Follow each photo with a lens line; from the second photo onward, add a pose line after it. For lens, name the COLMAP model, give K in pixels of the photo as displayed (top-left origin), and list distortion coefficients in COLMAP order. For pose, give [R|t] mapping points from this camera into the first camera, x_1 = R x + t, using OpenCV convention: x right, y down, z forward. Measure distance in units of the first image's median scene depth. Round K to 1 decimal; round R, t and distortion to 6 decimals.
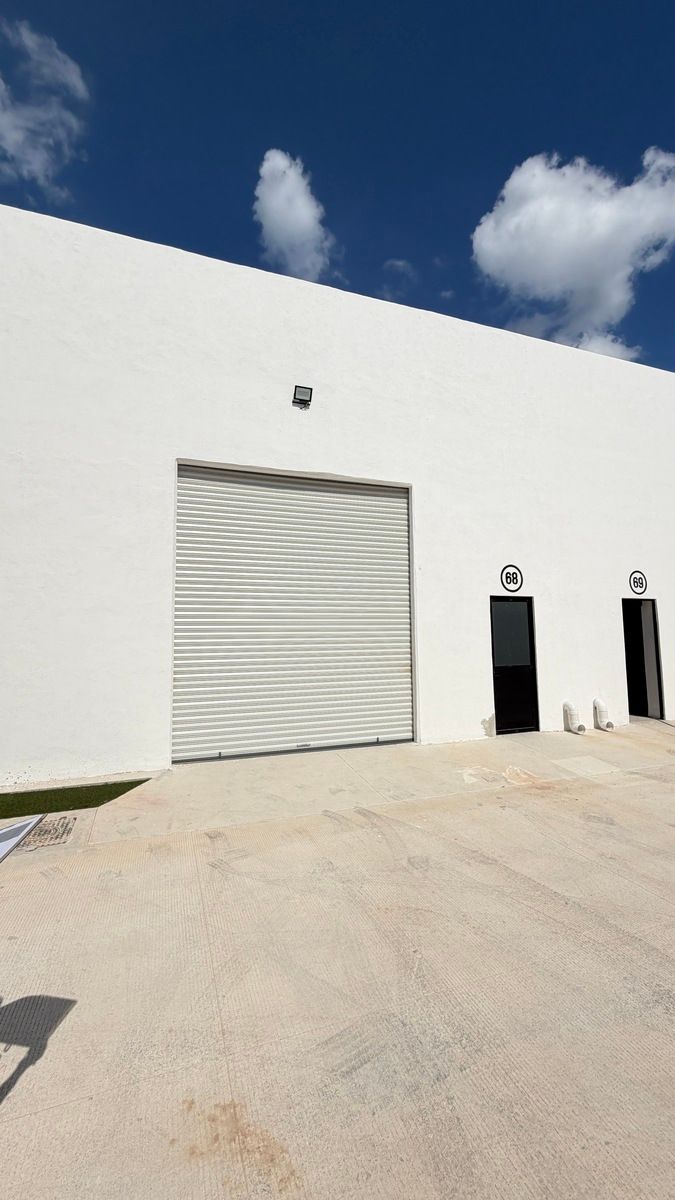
lens RADIAL K [[471.2, 0, 337.5], [0, 471.2, 600.0], [0, 0, 1]] dist [0.000687, 0.000041]
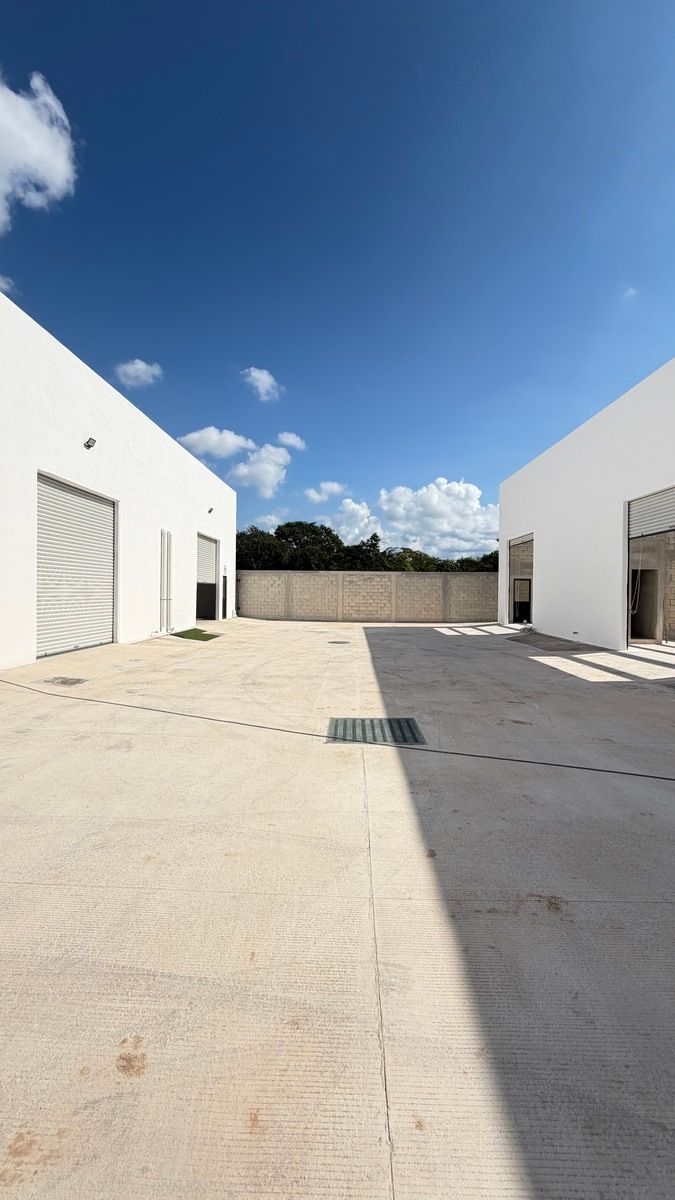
lens RADIAL K [[471.2, 0, 337.5], [0, 471.2, 600.0], [0, 0, 1]] dist [0.000687, 0.000041]
pose [[0.352393, 0.005564, 0.935836, -1.530951], [-0.101482, 0.994313, 0.032302, -0.019435], [-0.930334, -0.106353, 0.350954, -0.544738]]
